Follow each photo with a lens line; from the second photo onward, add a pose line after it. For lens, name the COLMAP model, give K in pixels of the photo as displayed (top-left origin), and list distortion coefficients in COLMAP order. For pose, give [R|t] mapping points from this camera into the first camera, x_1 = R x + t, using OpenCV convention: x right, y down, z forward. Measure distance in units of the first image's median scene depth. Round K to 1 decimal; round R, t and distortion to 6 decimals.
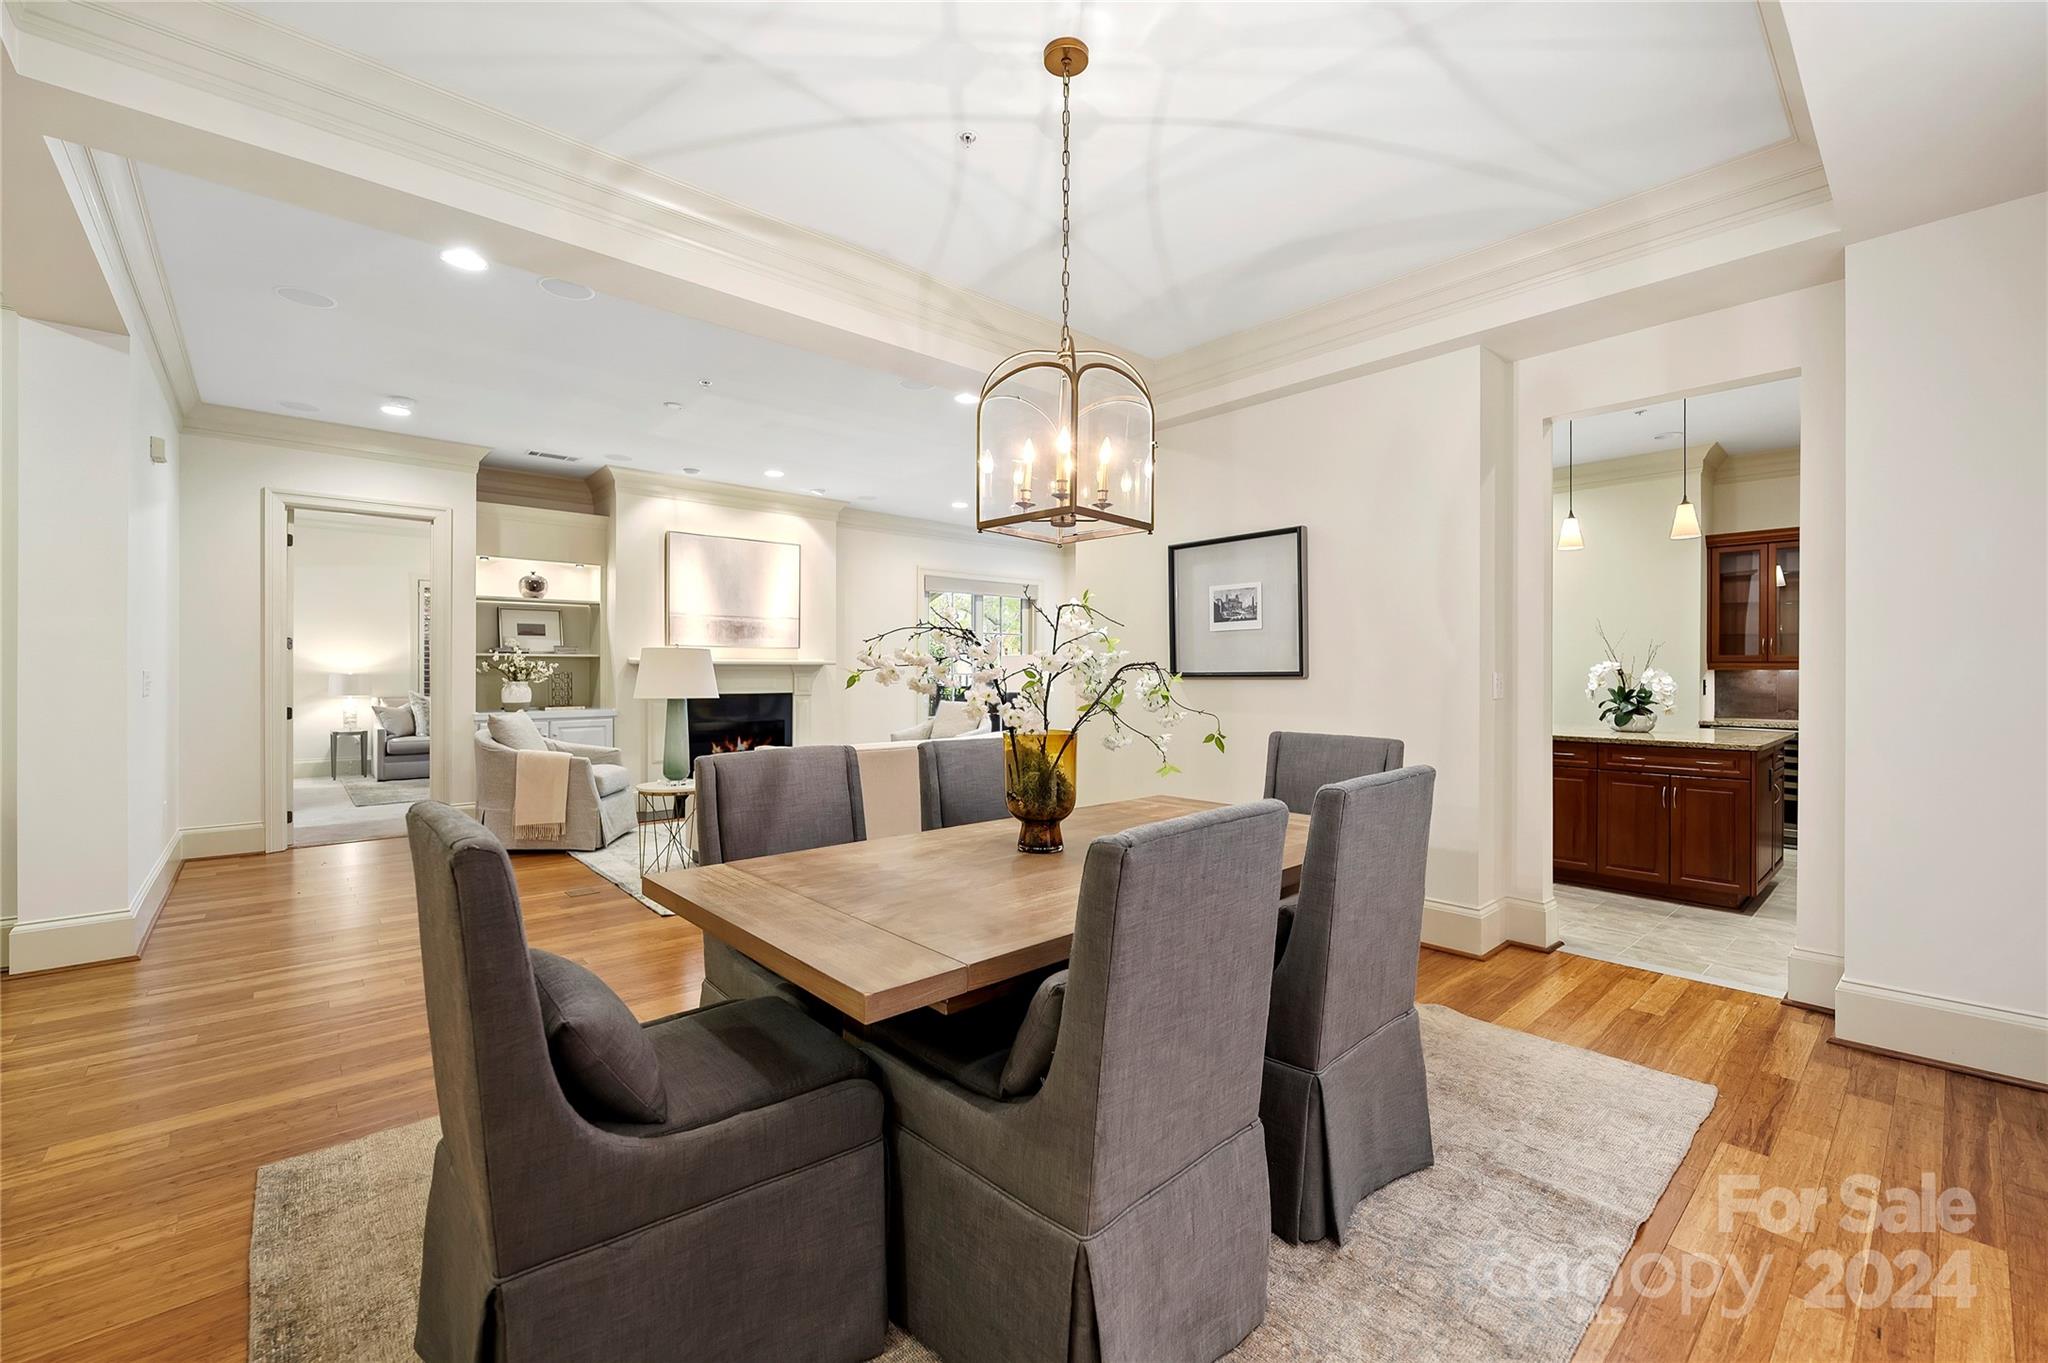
lens RADIAL K [[845.0, 0, 1010.6], [0, 845.0, 665.3], [0, 0, 1]] dist [0.000139, -0.000202]
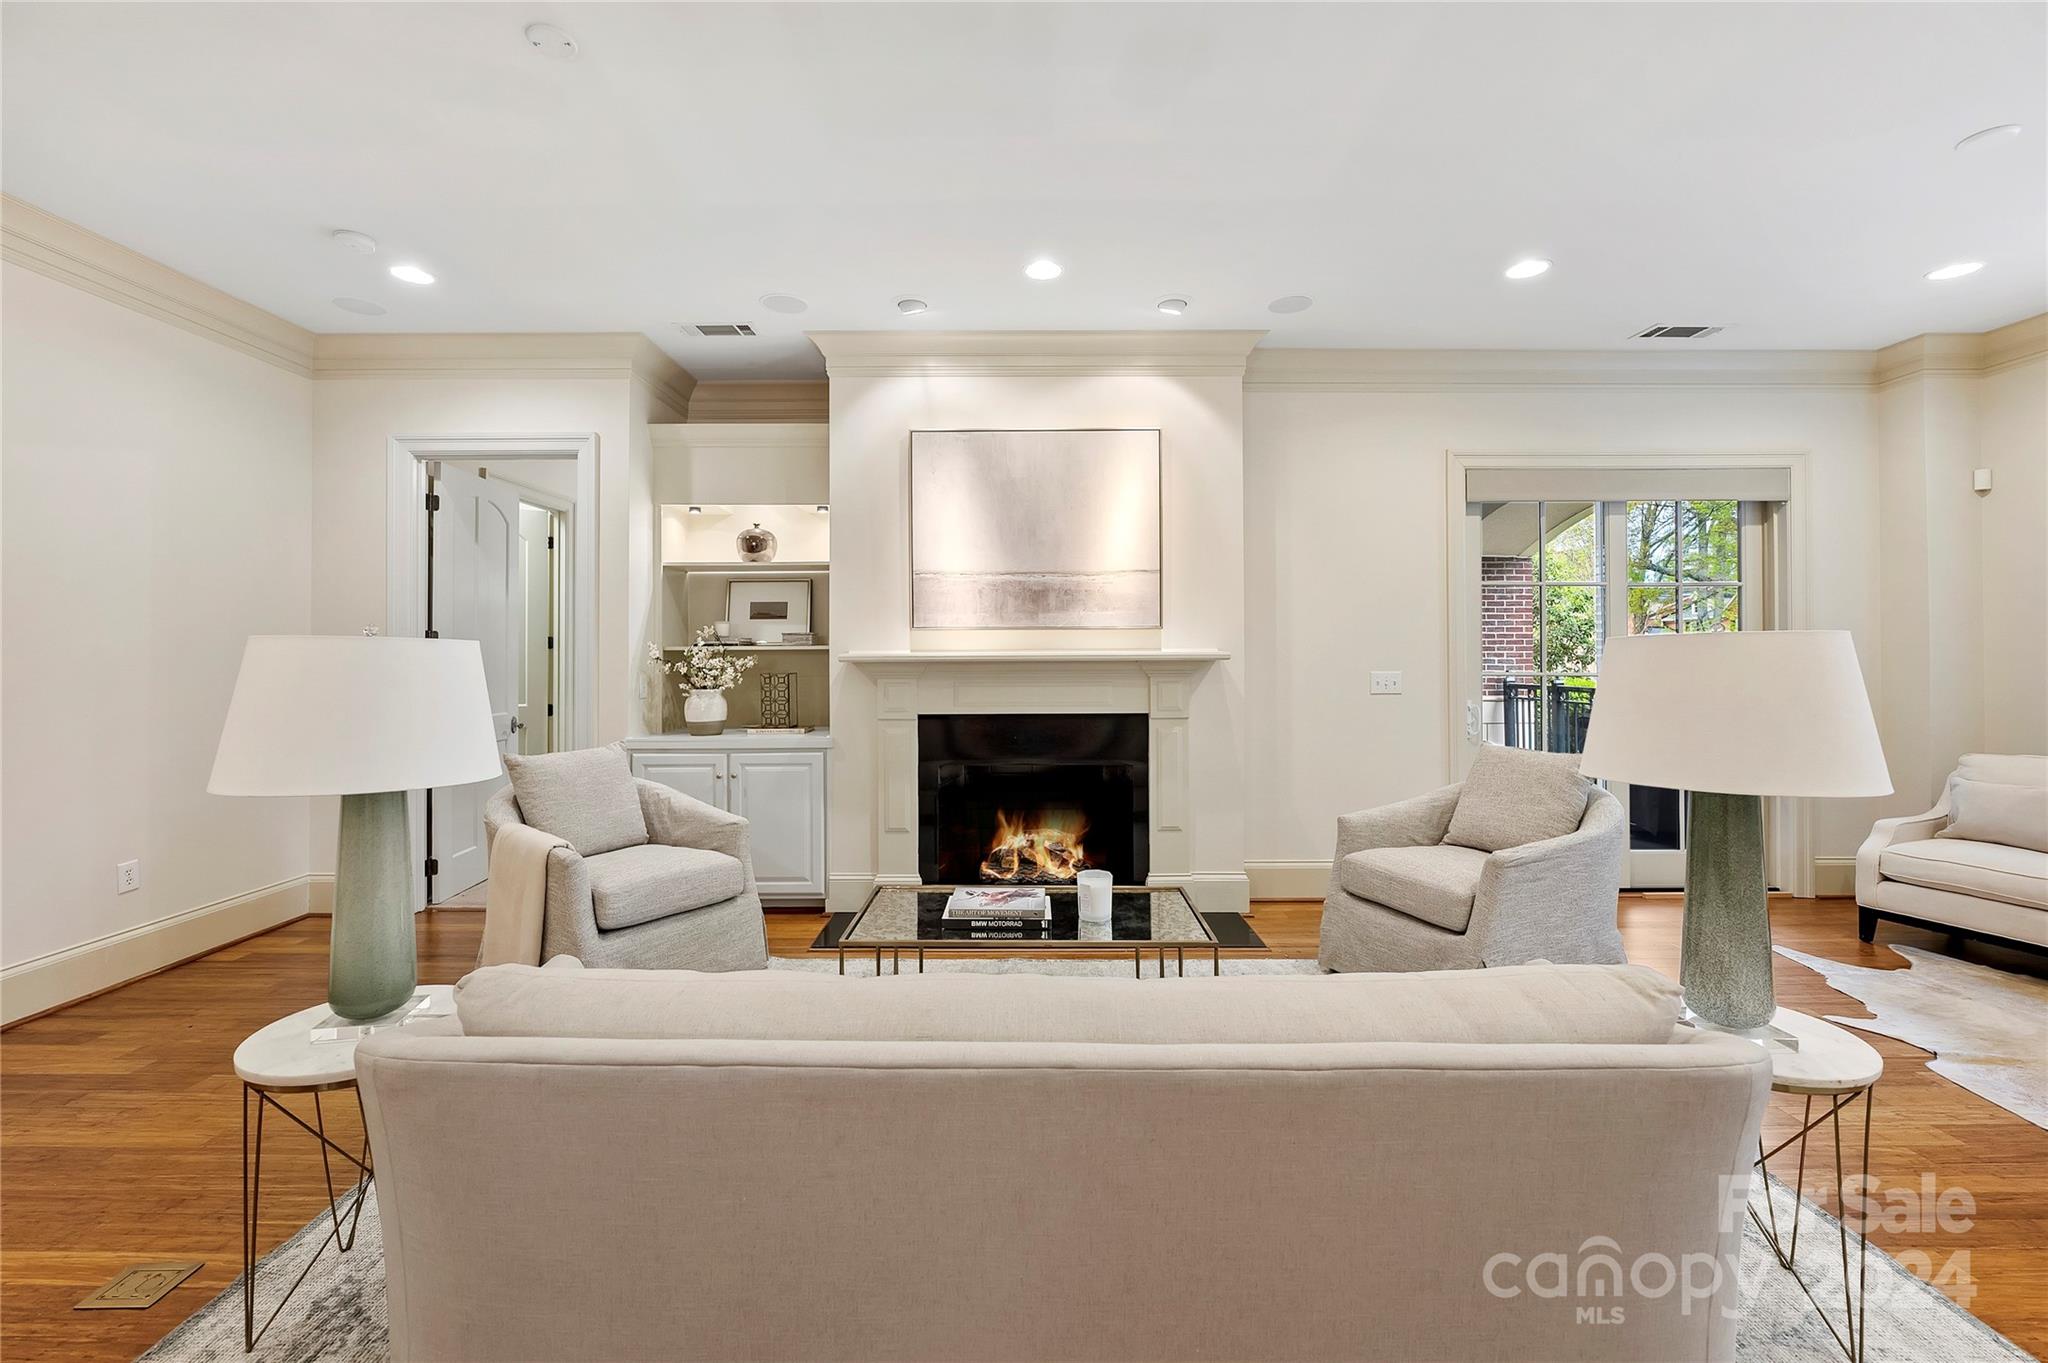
lens RADIAL K [[840.8, 0, 1017.6], [0, 840.8, 649.8], [0, 0, 1]] dist [-0.000077, -0.000364]
pose [[0.746106, -0.007703, -0.665782, 0.031765], [0.009228, 0.999957, -0.001229, -0.007944], [0.665763, -0.005227, 0.746145, 0.631048]]
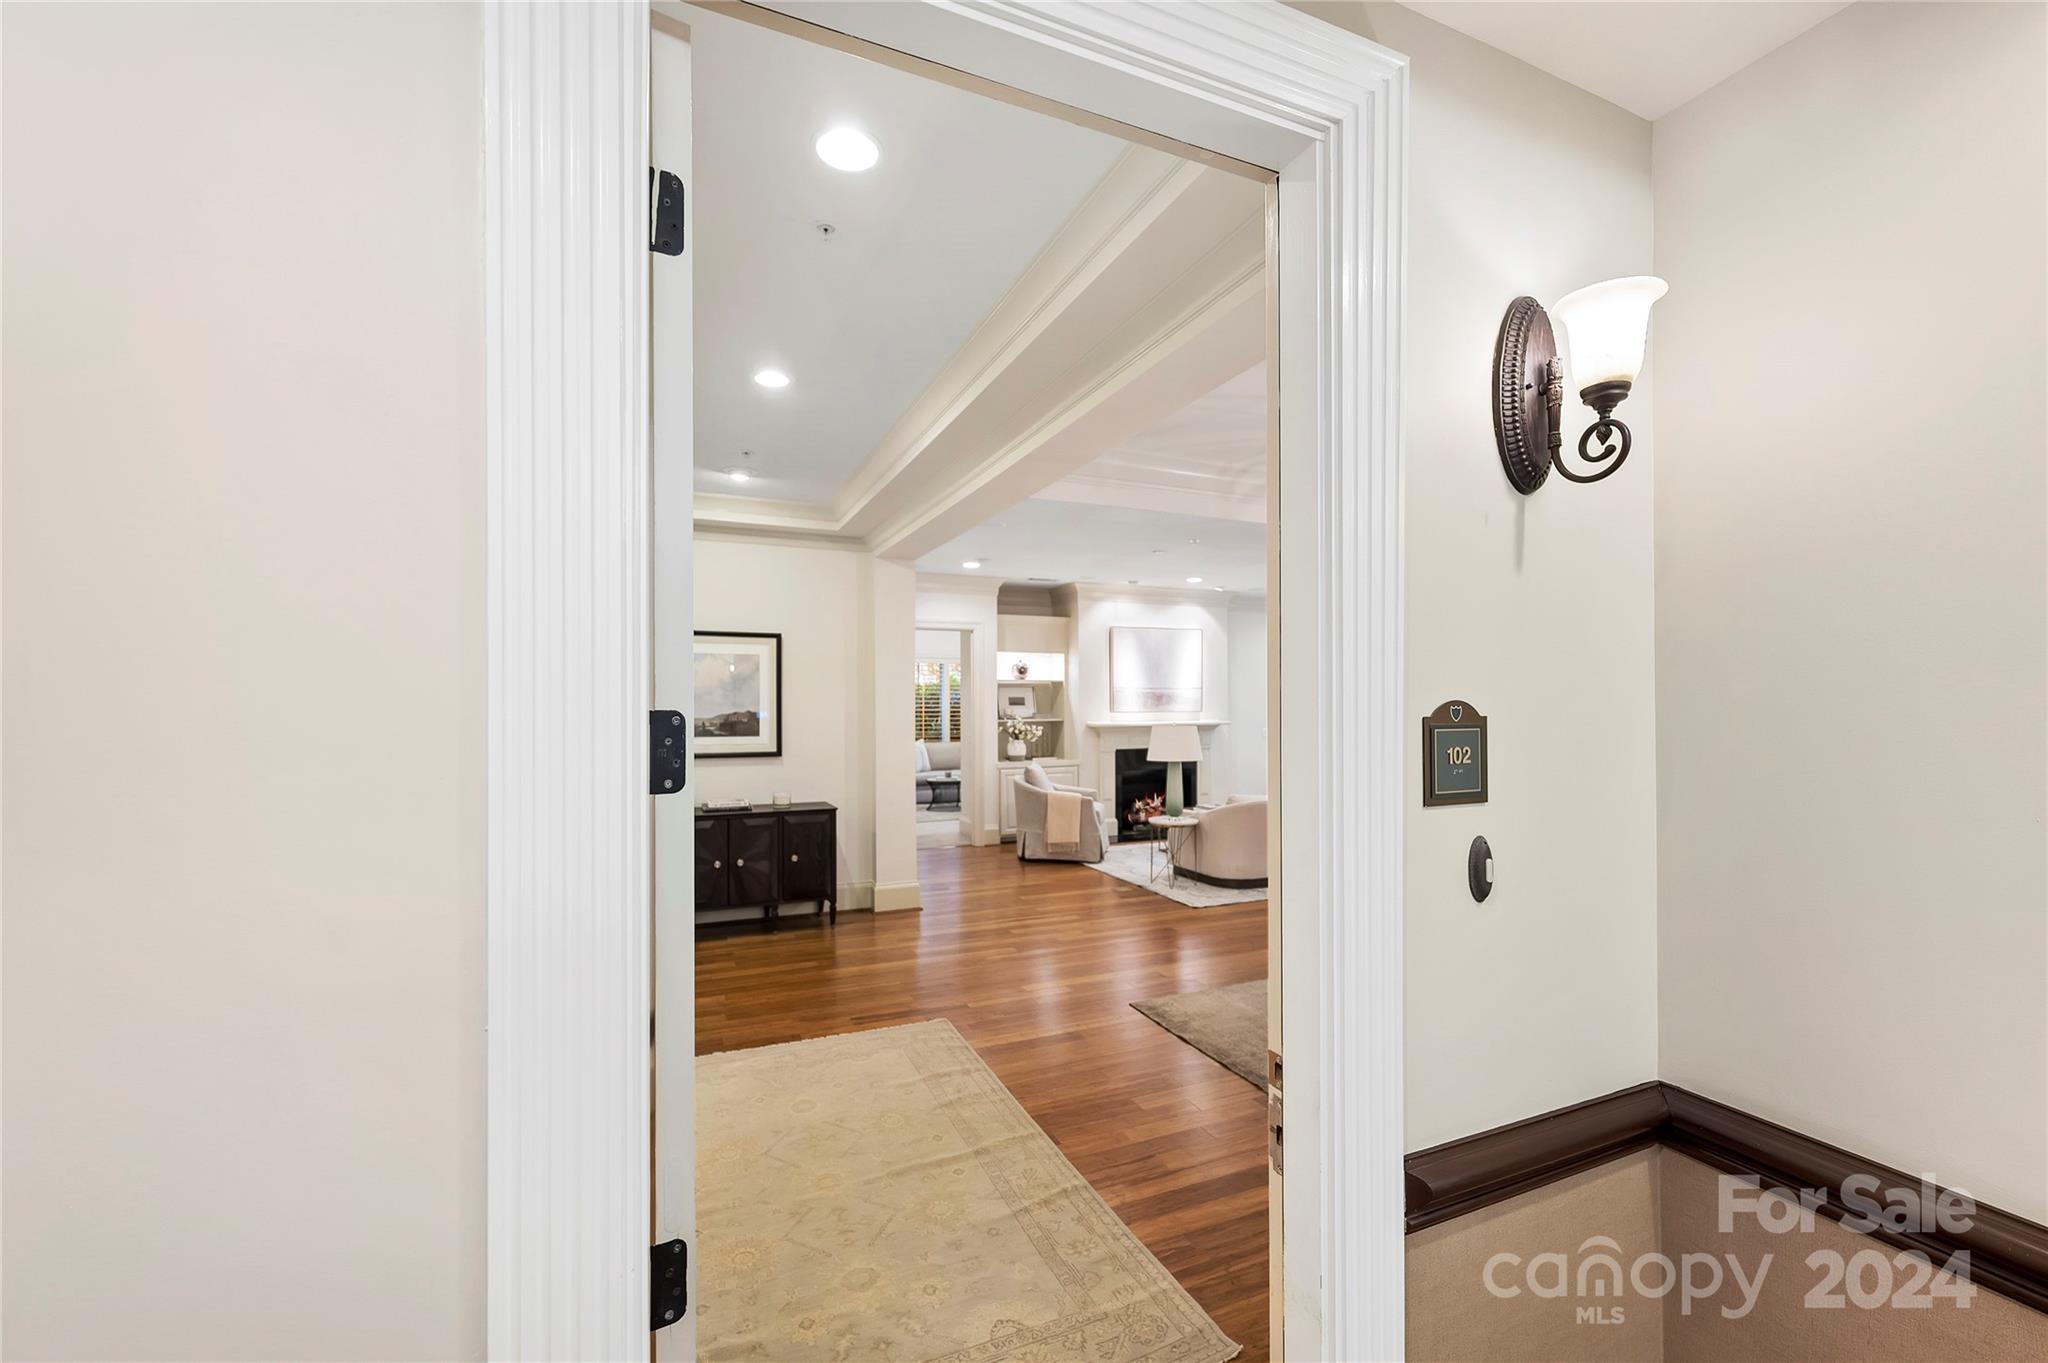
lens RADIAL K [[829.6, 0, 1024.0], [0, 829.6, 681.5], [0, 0, 1]] dist [0.000187, -0.000037]
pose [[0.951612, -0.012847, -0.307035, -0.138991], [0.005951, 0.999709, -0.023384, -0.042809], [0.307246, 0.020425, 0.951411, -0.292792]]
